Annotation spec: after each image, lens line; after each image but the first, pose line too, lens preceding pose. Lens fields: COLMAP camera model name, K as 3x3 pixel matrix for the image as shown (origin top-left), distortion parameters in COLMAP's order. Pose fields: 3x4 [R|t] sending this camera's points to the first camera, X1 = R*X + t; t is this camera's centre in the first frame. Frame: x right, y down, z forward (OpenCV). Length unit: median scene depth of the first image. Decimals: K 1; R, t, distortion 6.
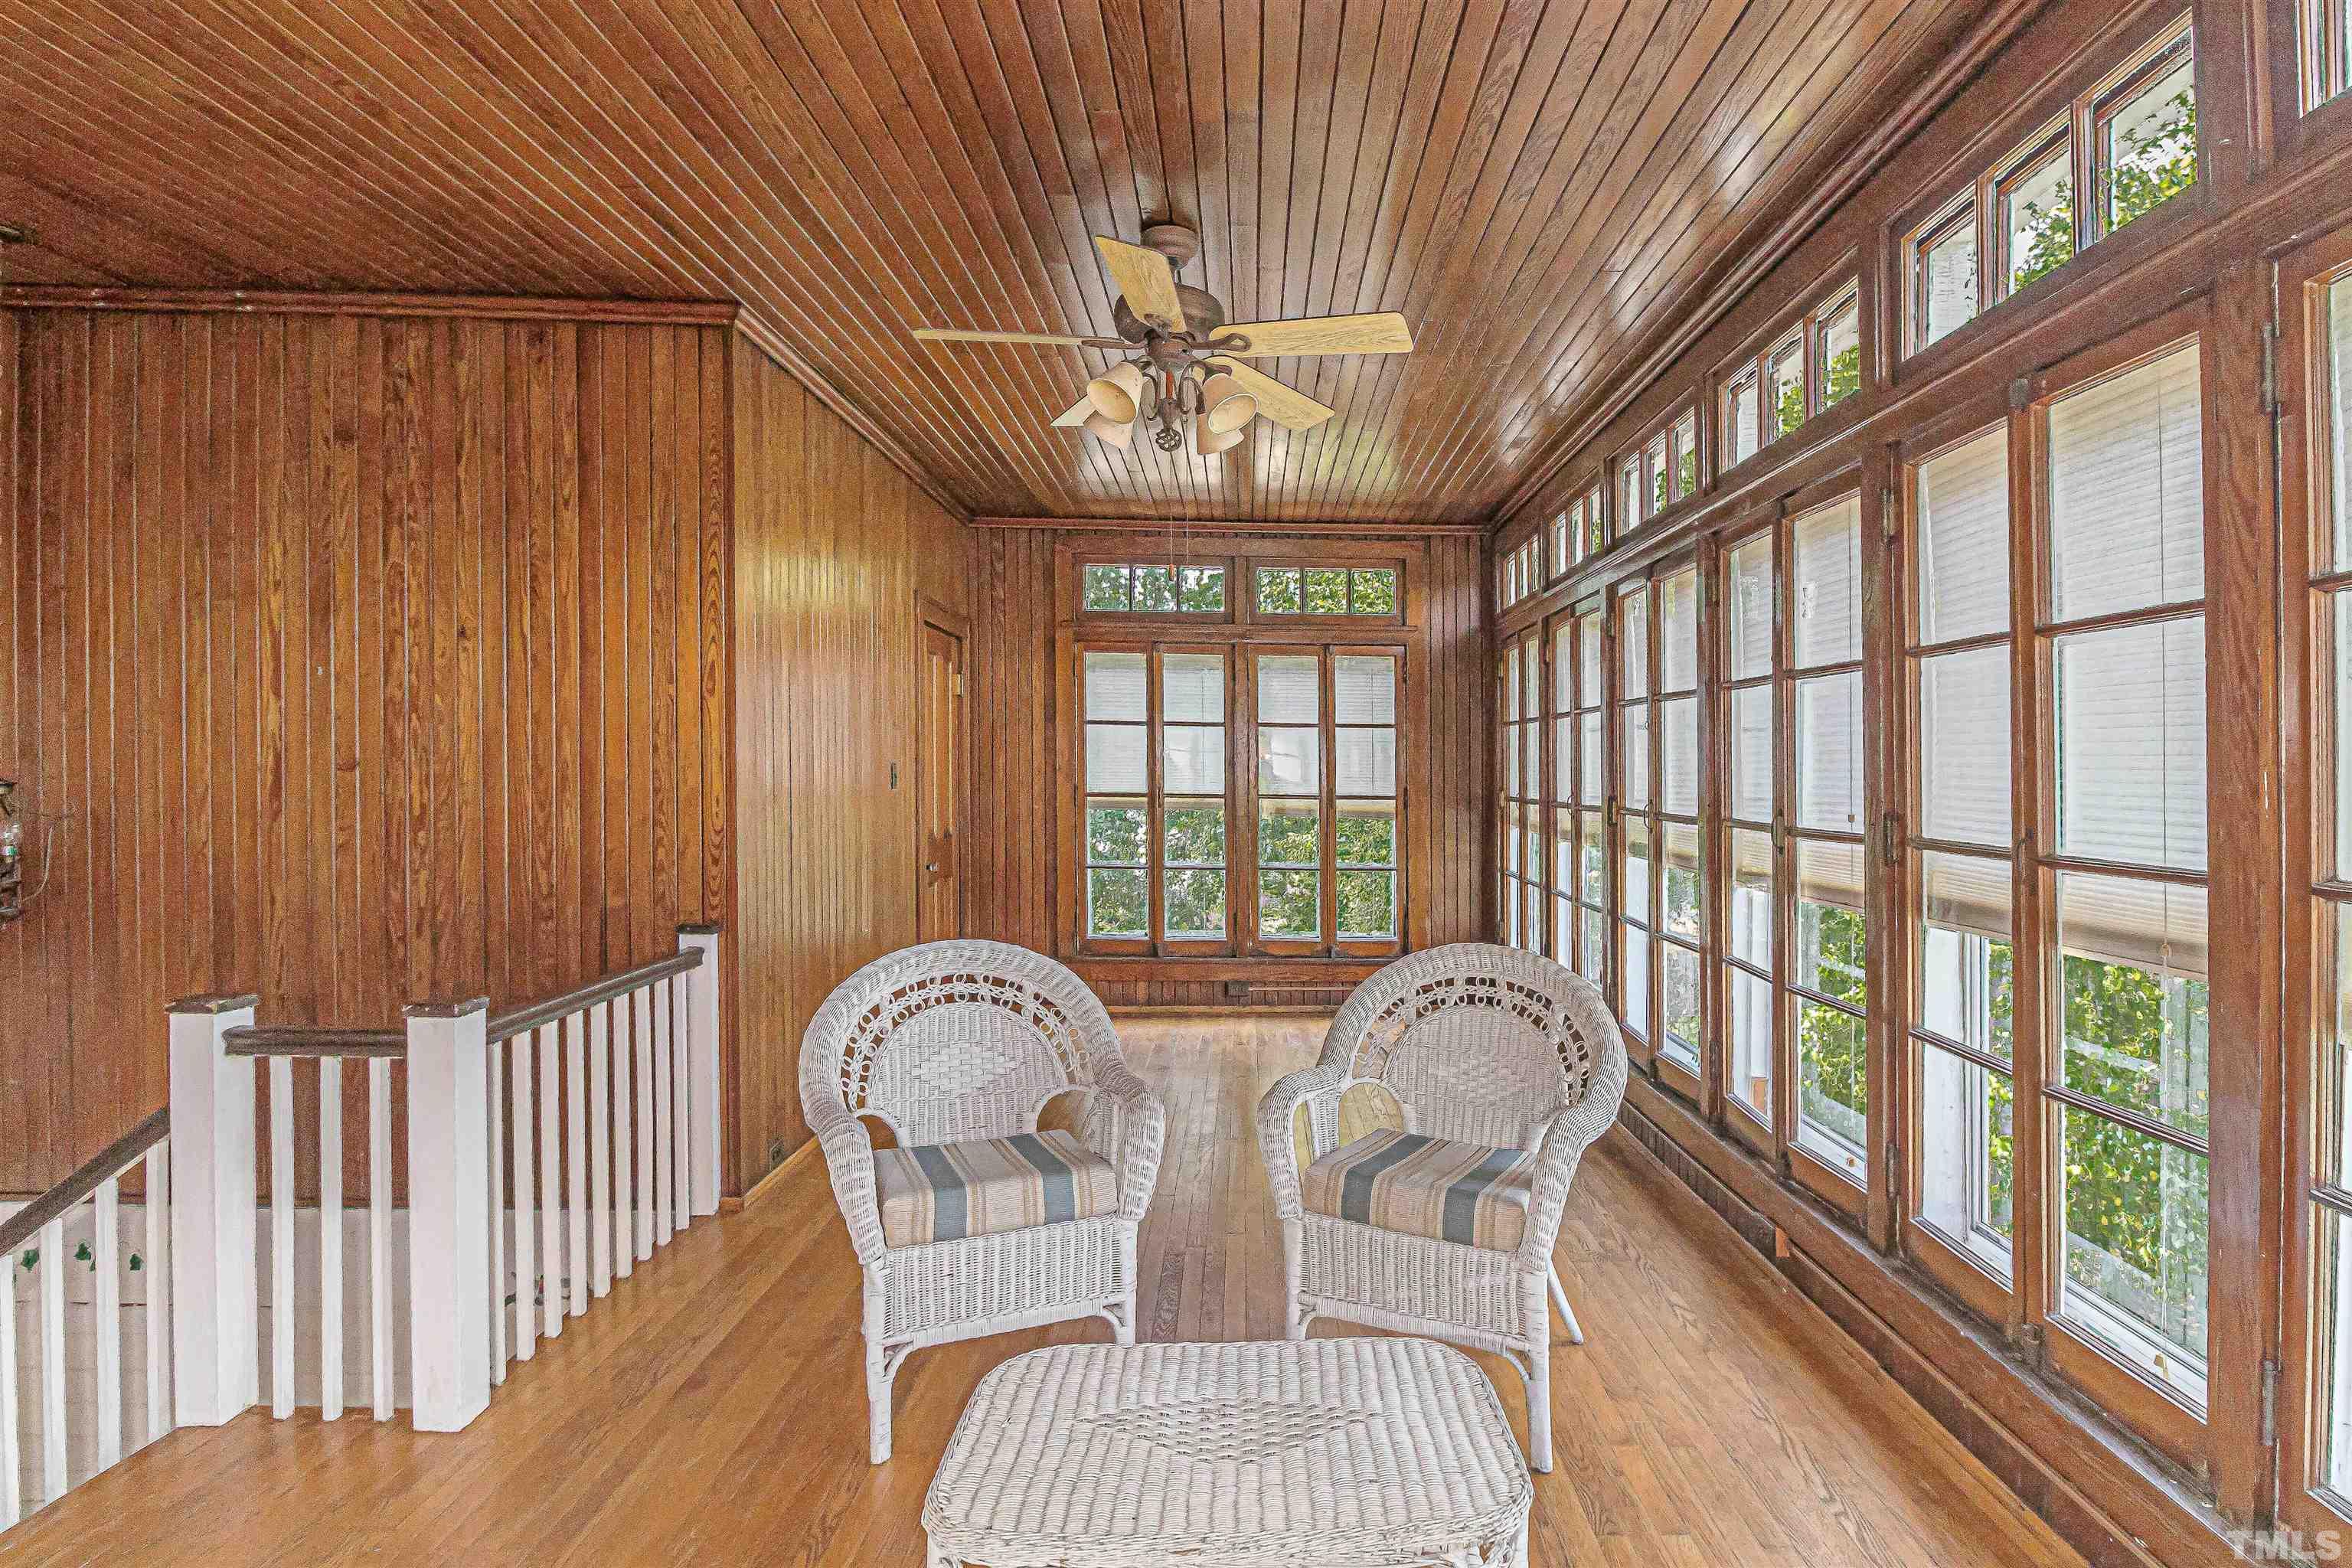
lens RADIAL K [[1201.4, 0, 1178.3], [0, 1201.4, 775.6], [0, 0, 1]] dist [-0.022039, -0.004179]
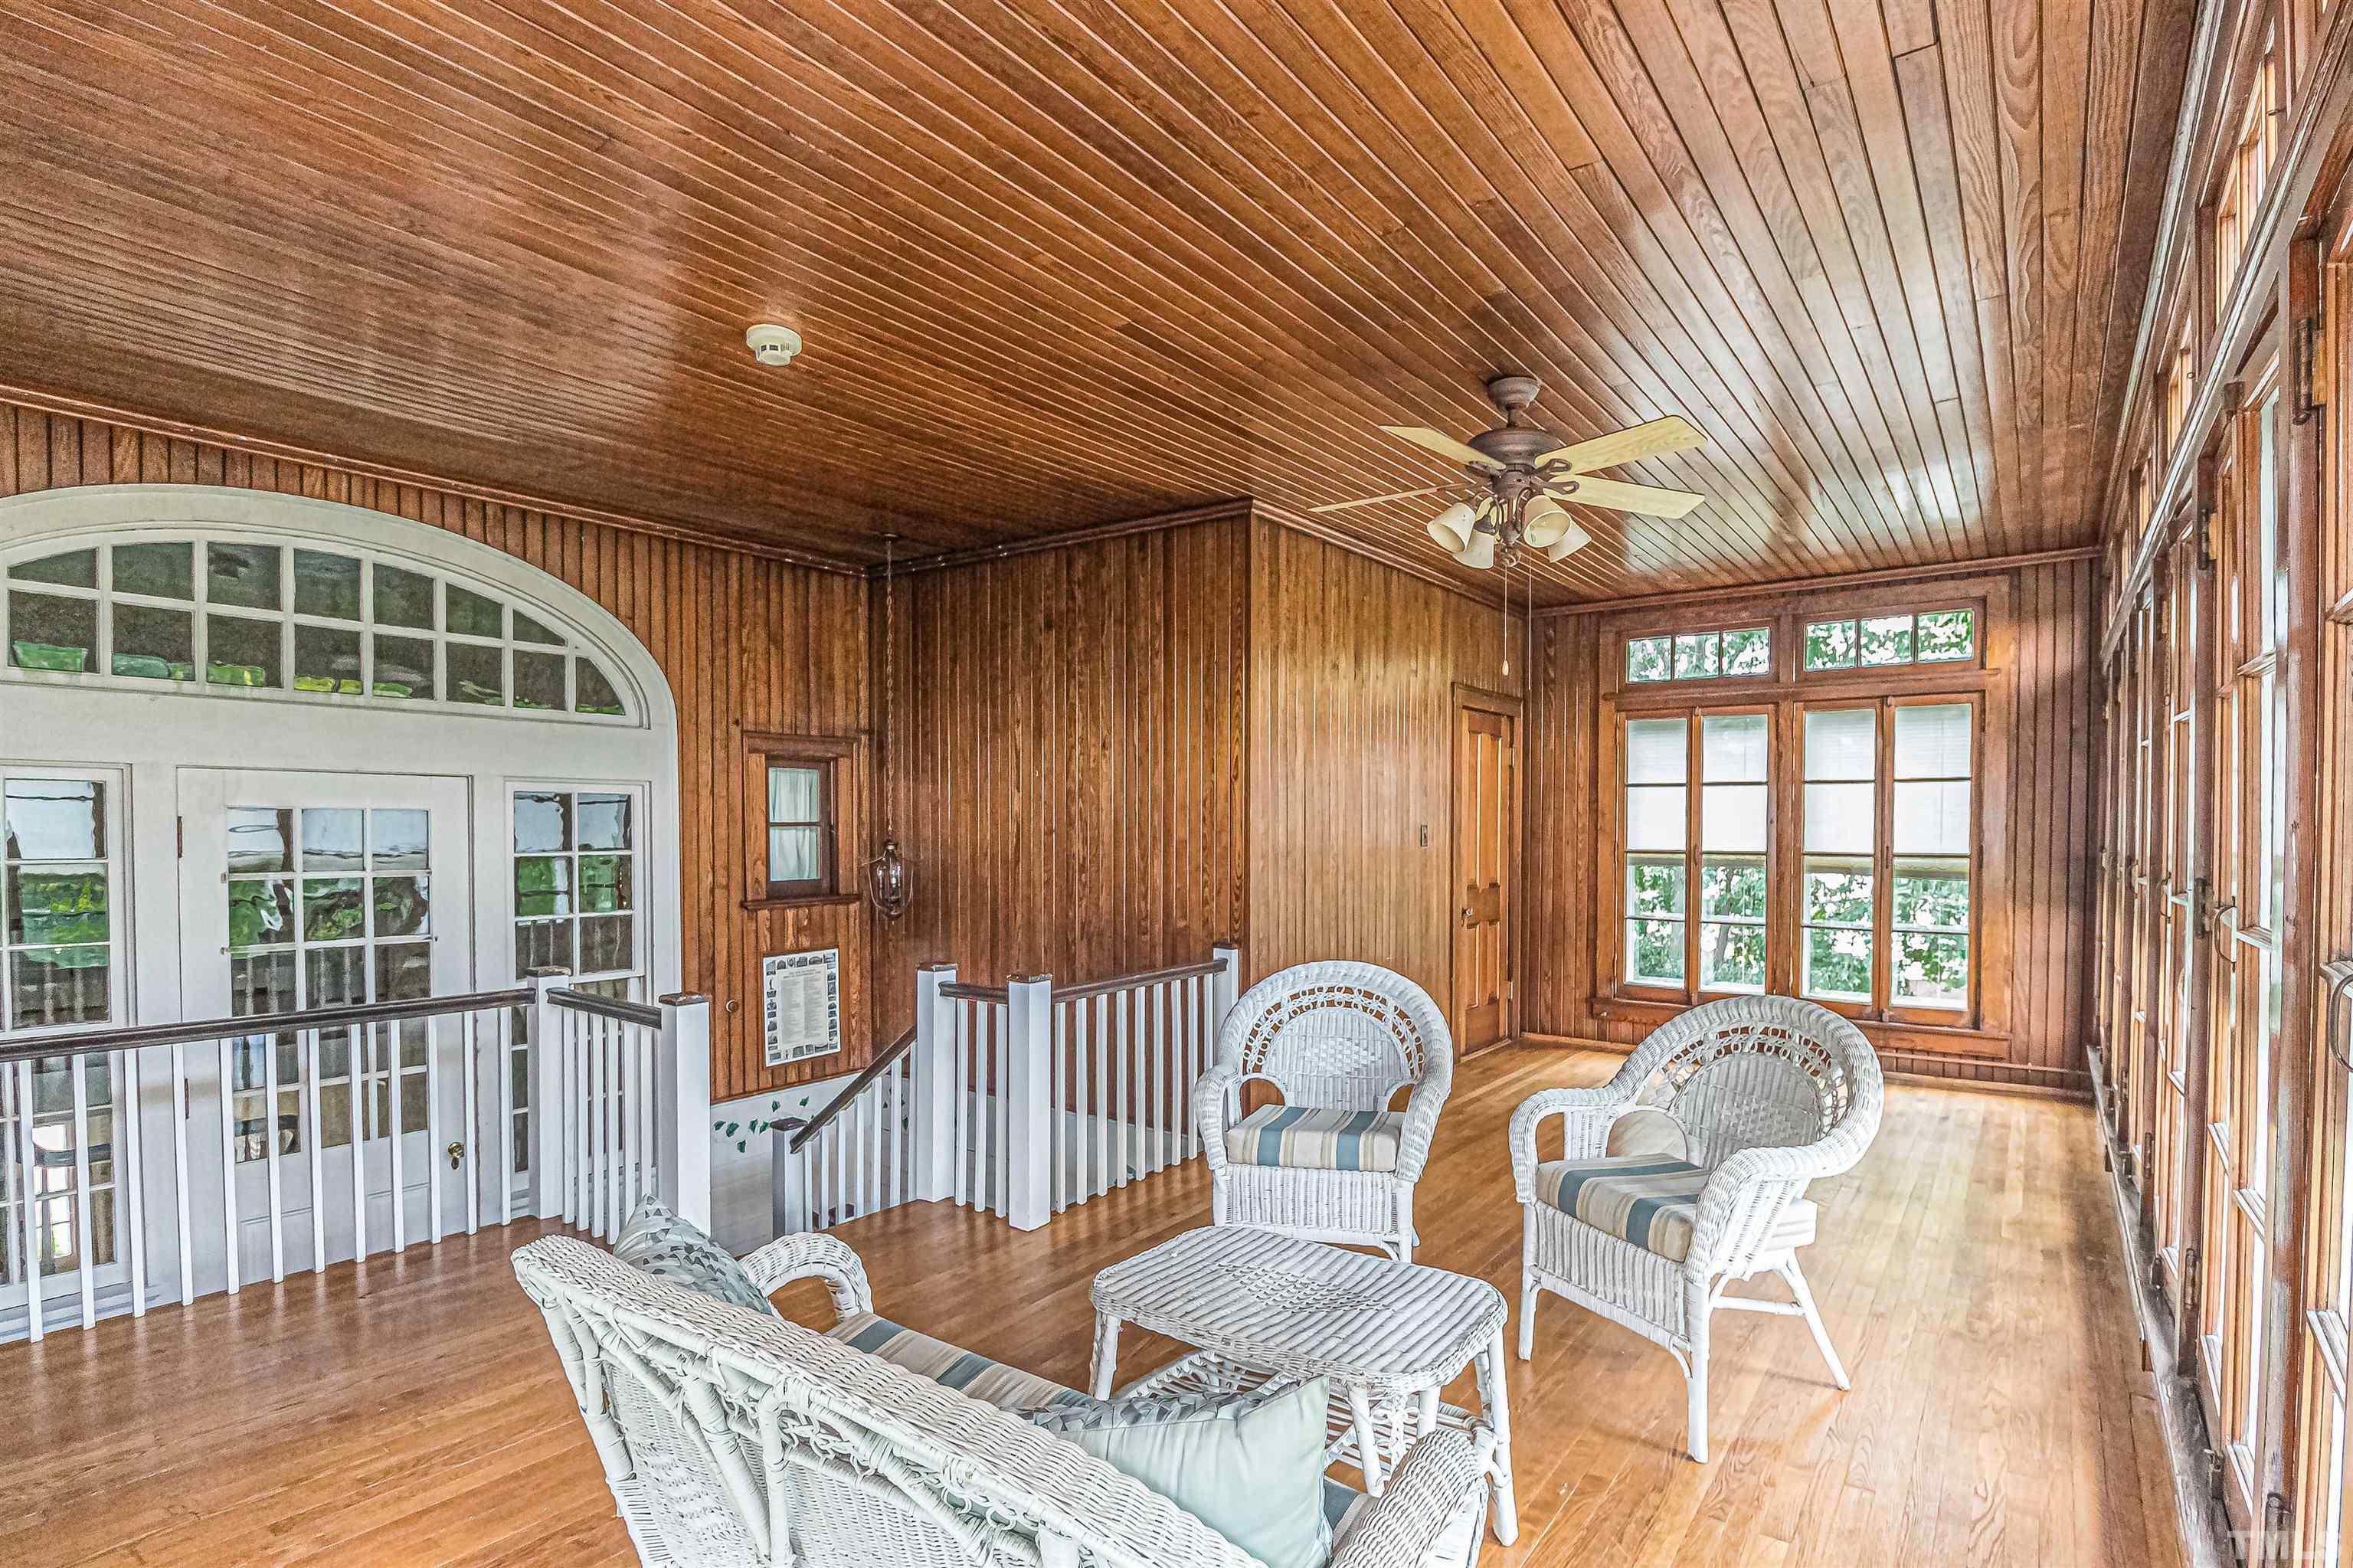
lens RADIAL K [[1129.1, 0, 1197.4], [0, 1129.1, 829.4], [0, 0, 1]] dist [-0.018243, -0.006195]
pose [[0.786176, -0.007559, -0.617957, 0.396580], [0.006349, 0.999971, -0.004155, -0.004209], [0.617970, -0.000657, 0.786201, -0.072710]]
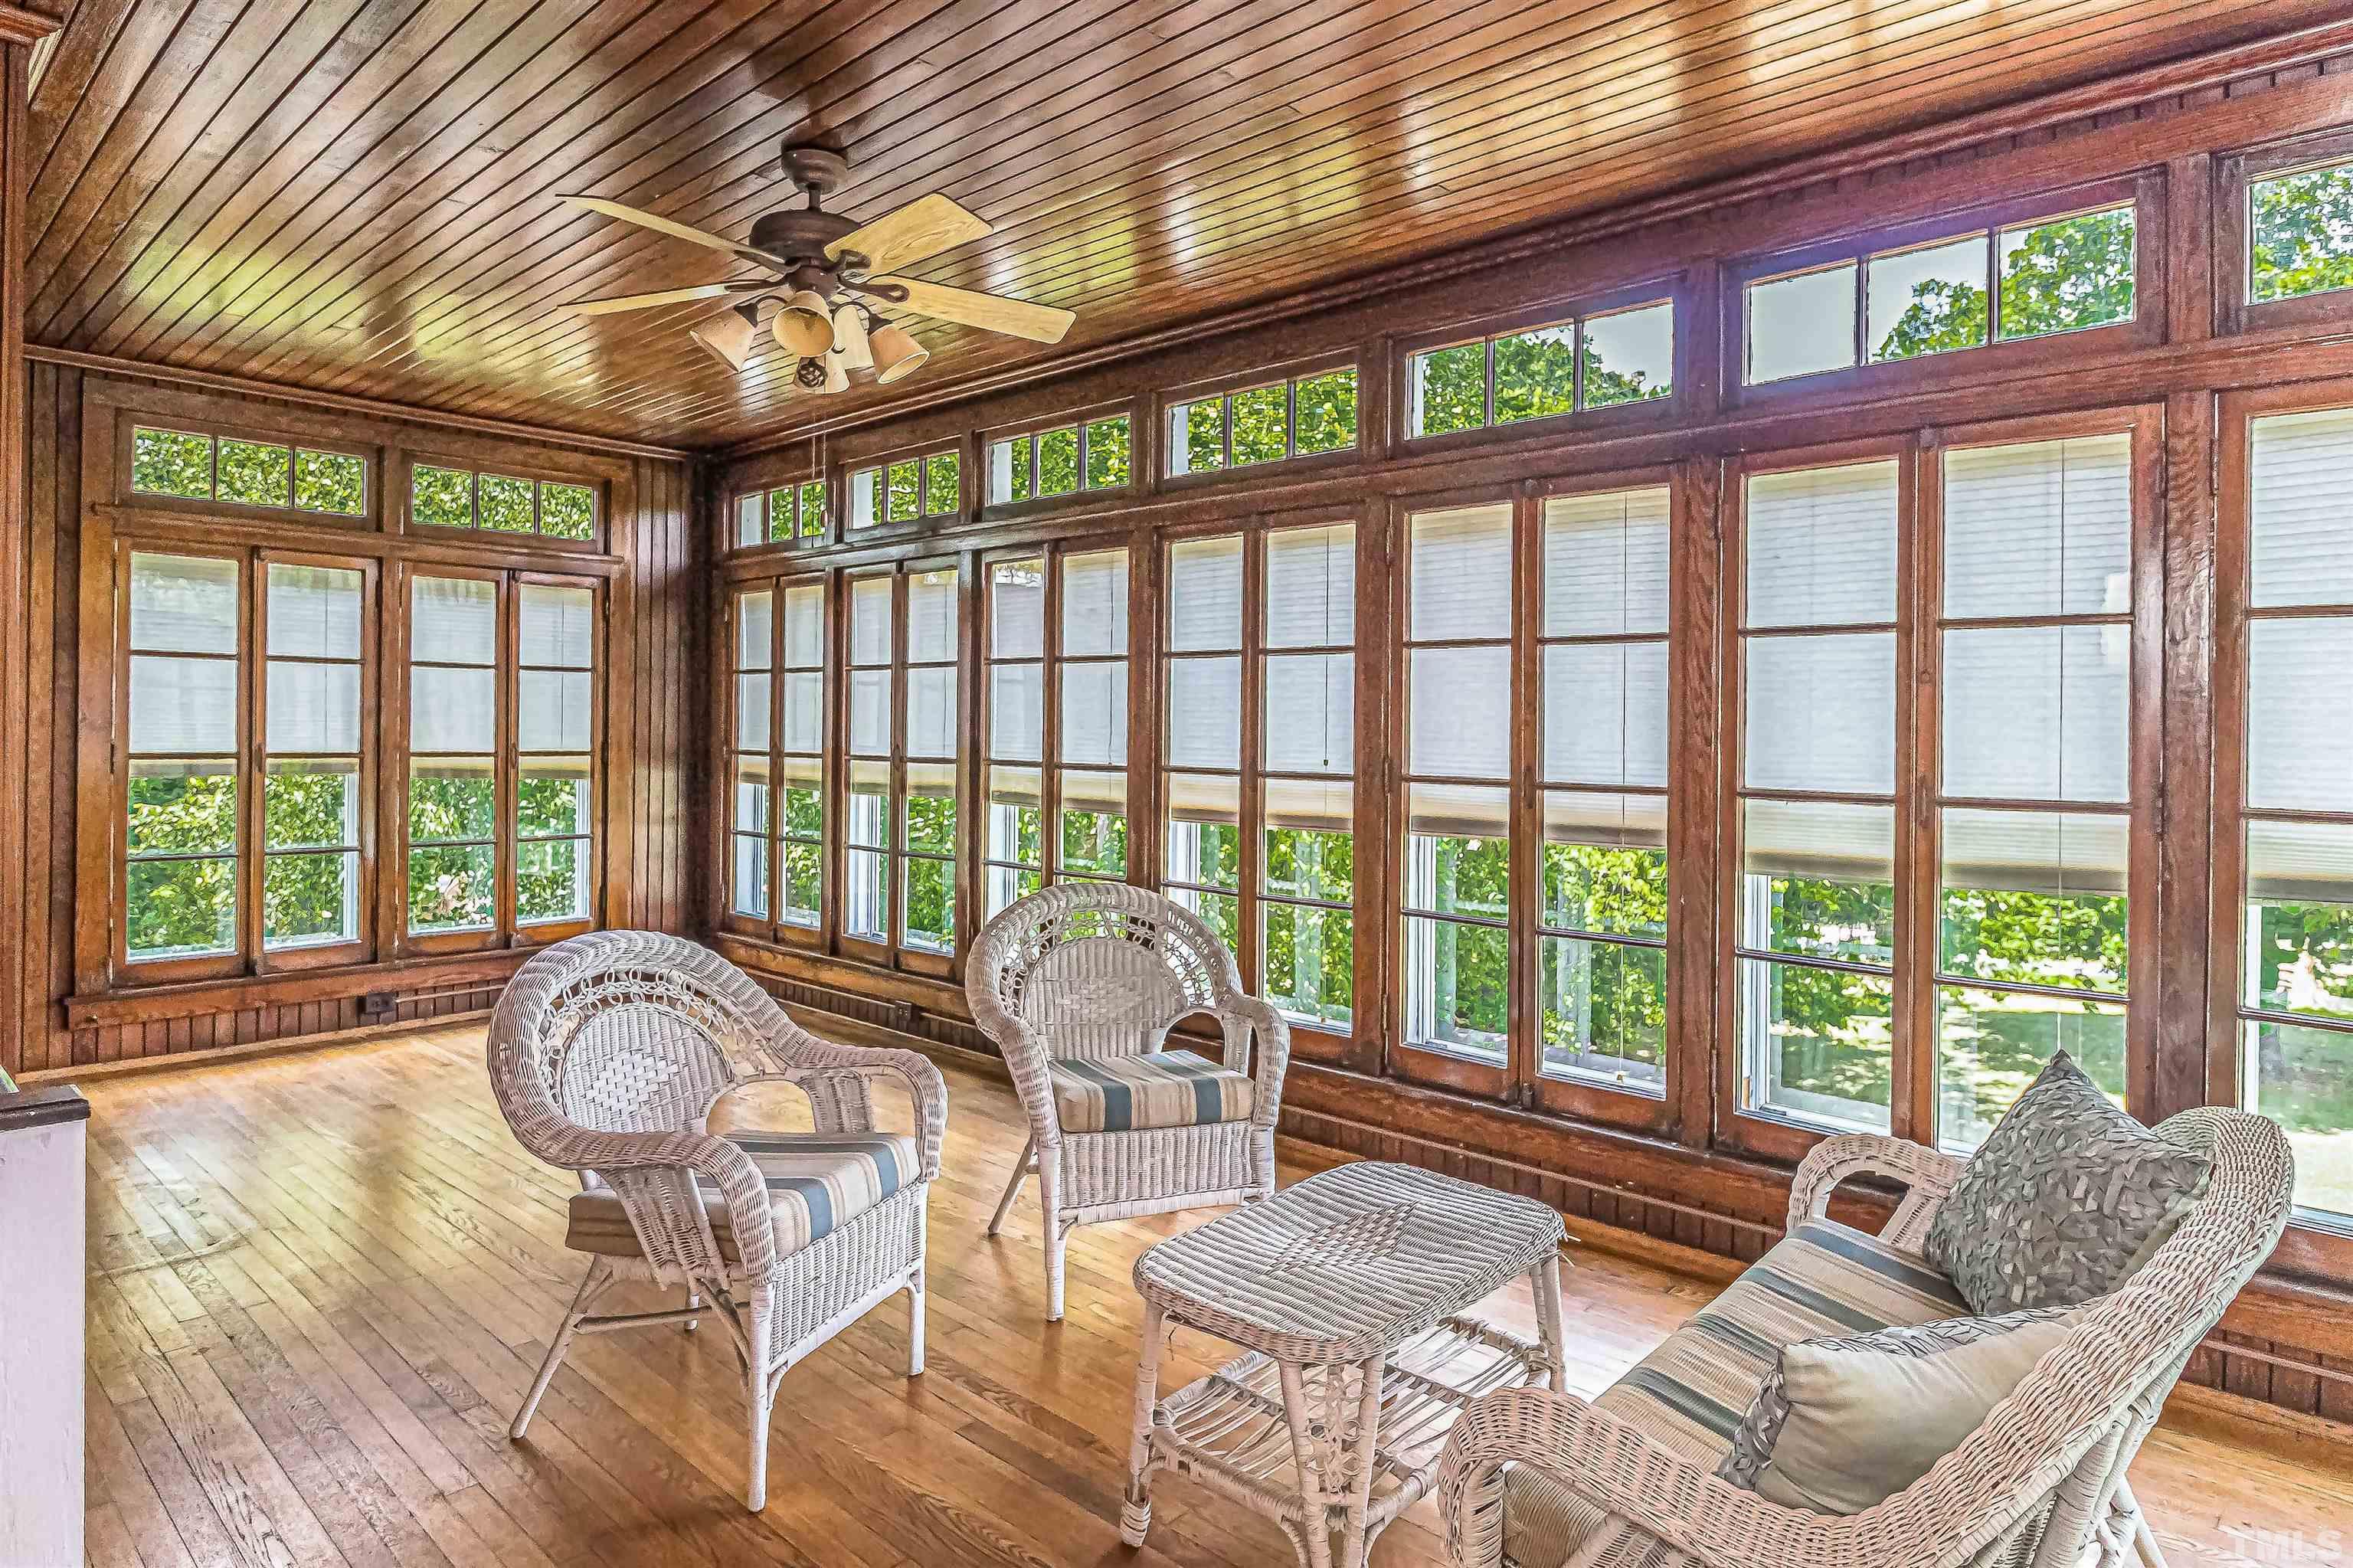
lens RADIAL K [[1336.7, 0, 1194.2], [0, 1336.7, 726.2], [0, 0, 1]] dist [-0.001649, -0.001014]
pose [[0.696972, -0.002266, 0.717095, -0.334802], [0.000683, 0.999997, 0.002497, -0.005144], [-0.717098, -0.001251, 0.696971, 0.033837]]
